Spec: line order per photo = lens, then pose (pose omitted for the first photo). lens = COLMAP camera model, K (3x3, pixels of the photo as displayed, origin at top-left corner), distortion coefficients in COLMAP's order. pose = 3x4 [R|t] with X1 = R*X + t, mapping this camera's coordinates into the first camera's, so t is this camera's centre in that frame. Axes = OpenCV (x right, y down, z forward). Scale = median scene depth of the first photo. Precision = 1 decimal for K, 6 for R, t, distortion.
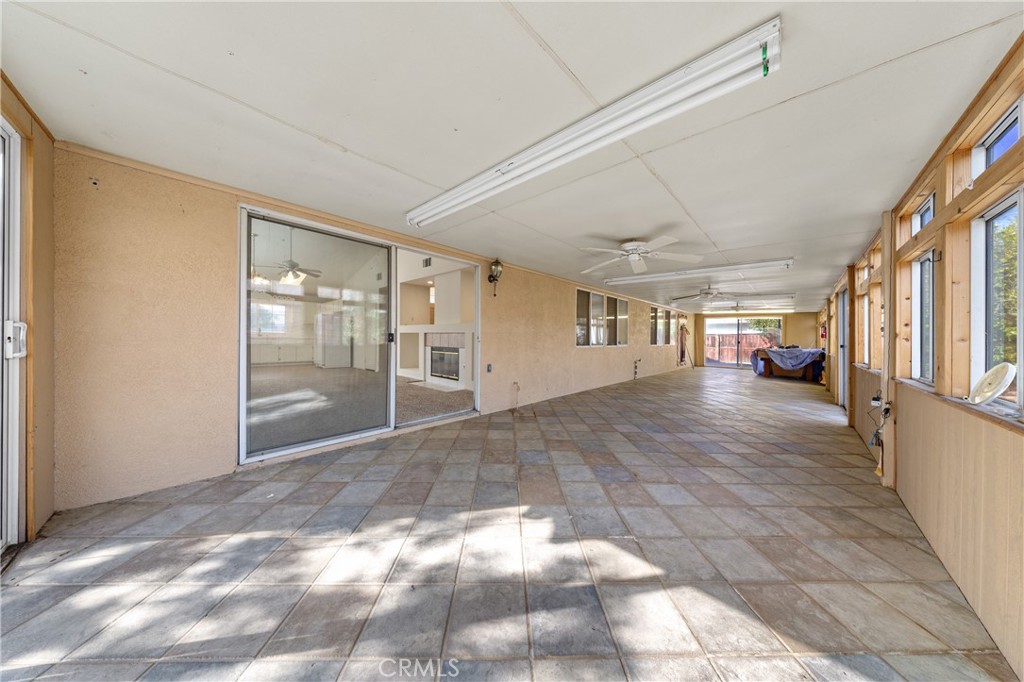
lens RADIAL K [[305.3, 0, 513.5], [0, 305.3, 334.2], [0, 0, 1]] dist [0.007800, -0.000068]
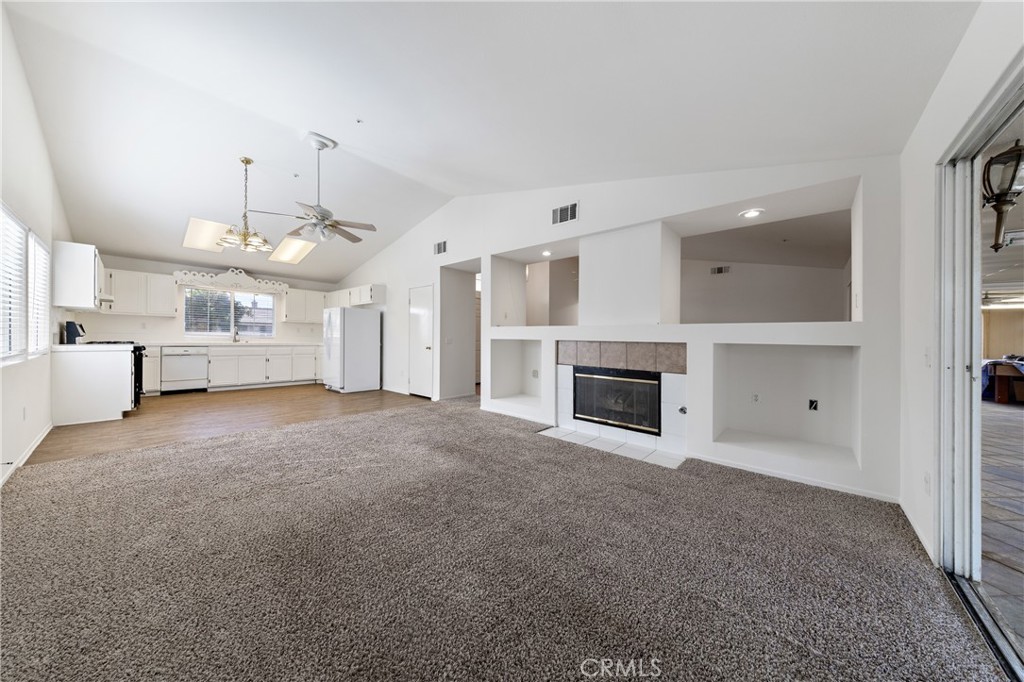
lens RADIAL K [[330.0, 0, 513.9], [0, 330.0, 337.7], [0, 0, 1]] dist [0.000510, -0.000431]
pose [[0.998795, 0.007850, 0.048451, -0.404089], [-0.007924, 0.999968, 0.001338, -0.009635], [-0.048439, -0.001721, 0.998825, 0.406558]]
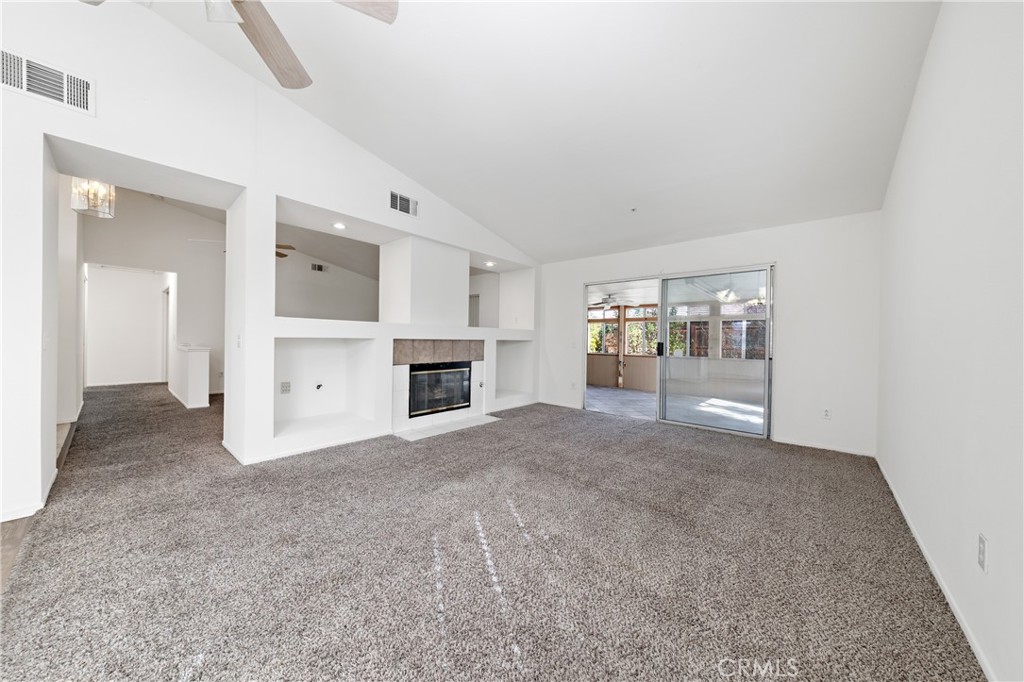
lens RADIAL K [[359.5, 0, 495.6], [0, 359.5, 339.3], [0, 0, 1]] dist [0.002941, -0.002111]
pose [[-0.038119, -0.008426, 0.999238, -0.907048], [-0.018761, 0.999794, 0.007715, -0.011545], [-0.999097, -0.018452, -0.038269, 0.866435]]
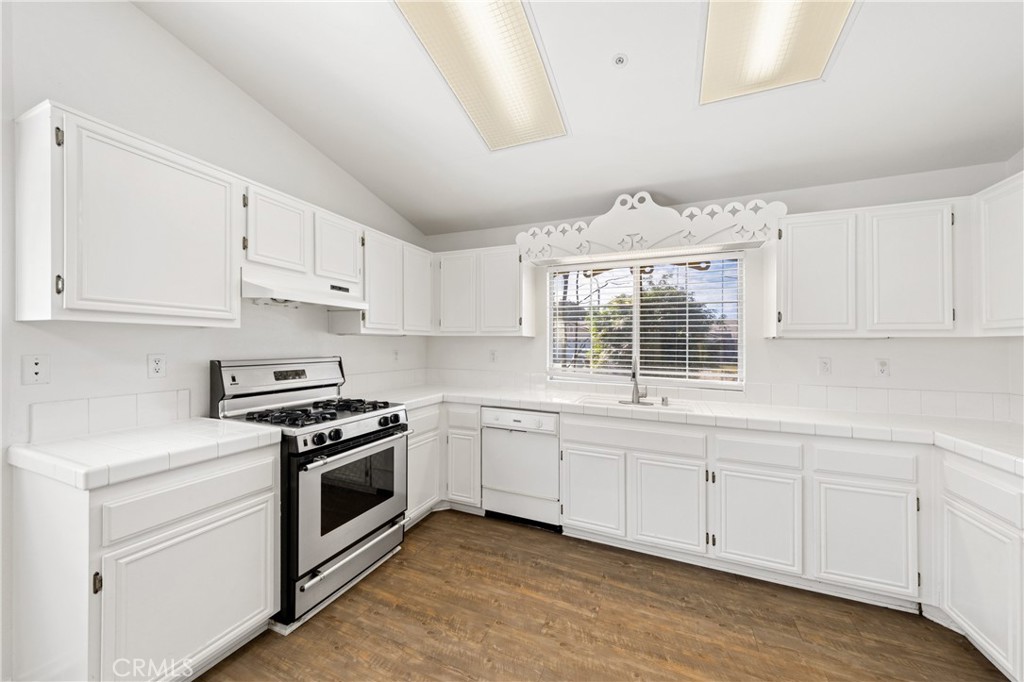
lens RADIAL K [[359.5, 0, 507.9], [0, 359.5, 344.0], [0, 0, 1]] dist [0.002941, -0.002111]
pose [[0.345664, -0.007758, -0.938326, -0.881690], [-0.003709, 0.999947, -0.009633, -0.044783], [0.938351, 0.006810, 0.345617, 1.188203]]
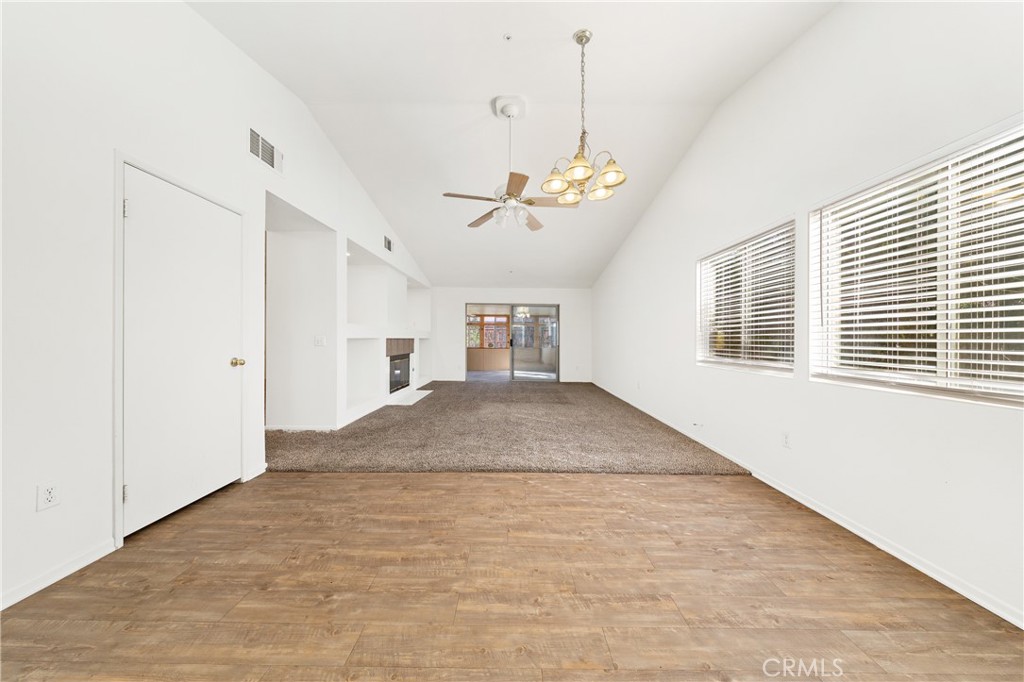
lens RADIAL K [[305.3, 0, 511.1], [0, 305.3, 331.4], [0, 0, 1]] dist [0.007800, -0.000068]
pose [[-0.683812, 0.000627, 0.729658, -1.042351], [-0.018884, 0.999649, -0.018556, -0.013919], [-0.729413, -0.026468, -0.683561, 1.297911]]
